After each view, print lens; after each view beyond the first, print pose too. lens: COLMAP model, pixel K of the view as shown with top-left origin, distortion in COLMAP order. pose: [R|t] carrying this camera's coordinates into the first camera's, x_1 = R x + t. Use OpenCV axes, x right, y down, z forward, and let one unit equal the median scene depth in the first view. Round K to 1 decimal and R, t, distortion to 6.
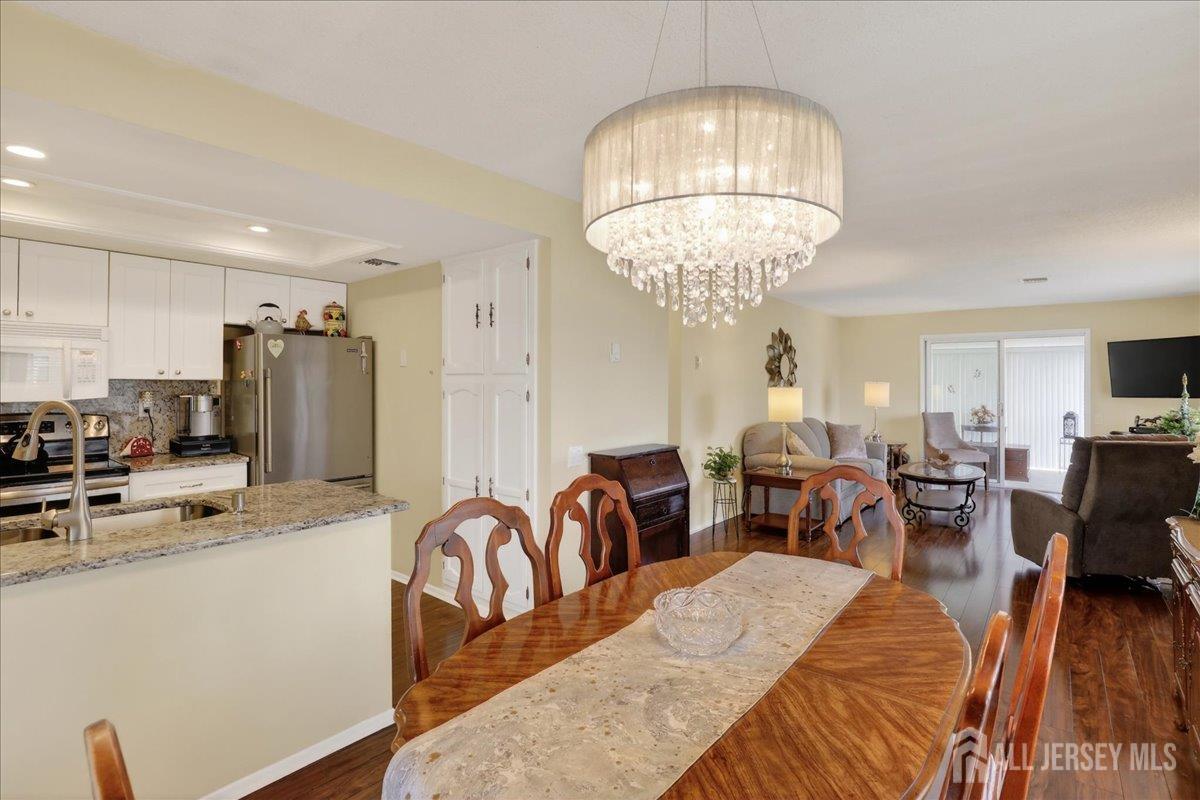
lens RADIAL K [[559.3, 0, 602.1], [0, 559.3, 380.1], [0, 0, 1]] dist [-0.033585, 0.000506]
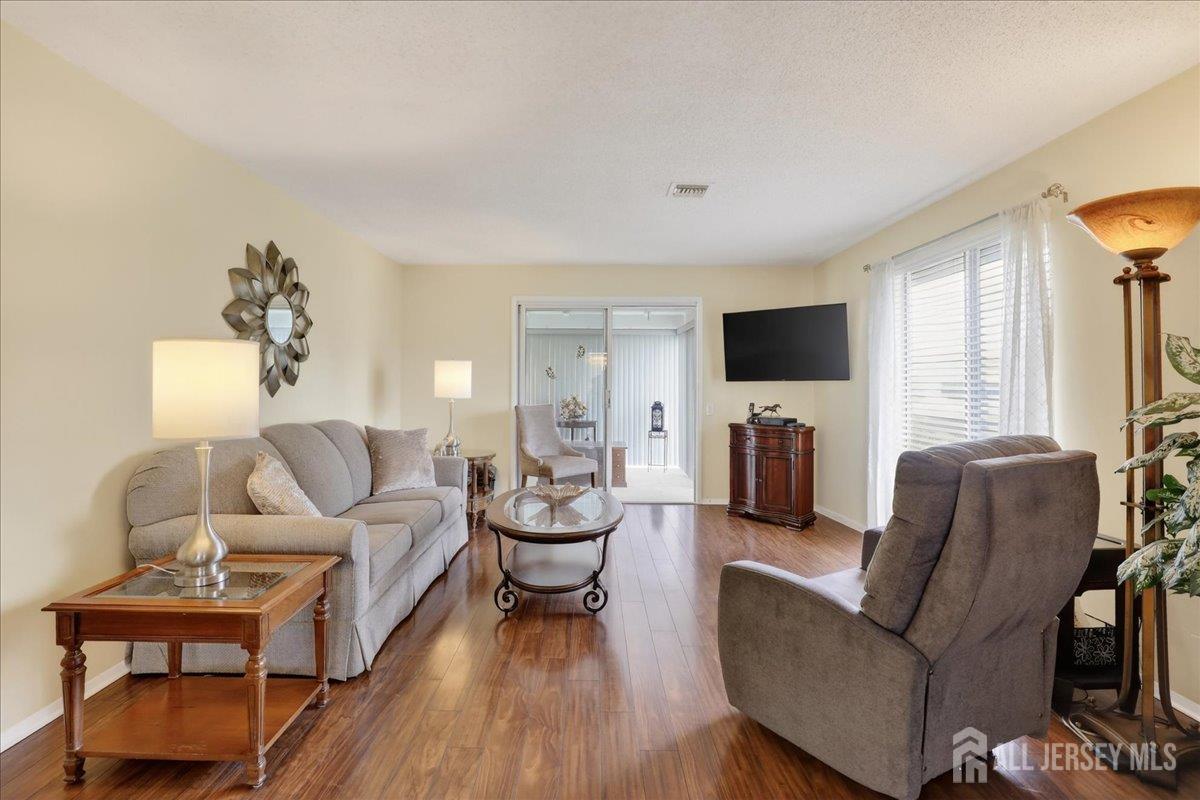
lens RADIAL K [[559.3, 0, 602.1], [0, 559.3, 380.1], [0, 0, 1]] dist [-0.033585, 0.000506]
pose [[0.756271, 0.005288, 0.654237, 0.223275], [-0.008232, 0.999965, 0.001433, 0.026706], [-0.654206, -0.006469, 0.756288, 0.436888]]
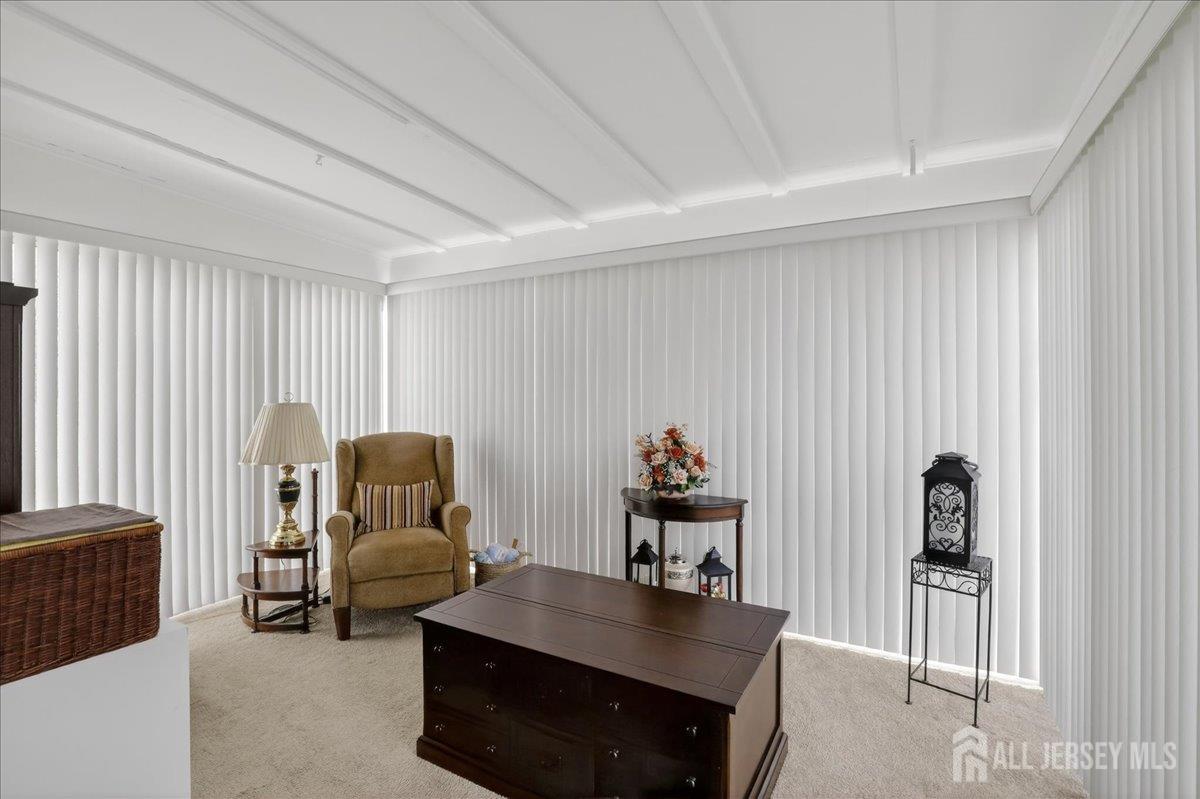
lens RADIAL K [[557.5, 0, 599.4], [0, 557.5, 394.5], [0, 0, 1]] dist [-0.025833, 0.000503]
pose [[0.982905, -0.000944, 0.184109, 0.791400], [0.000390, 0.999995, 0.003049, 0.036335], [-0.184111, -0.002926, 0.982901, 0.945027]]
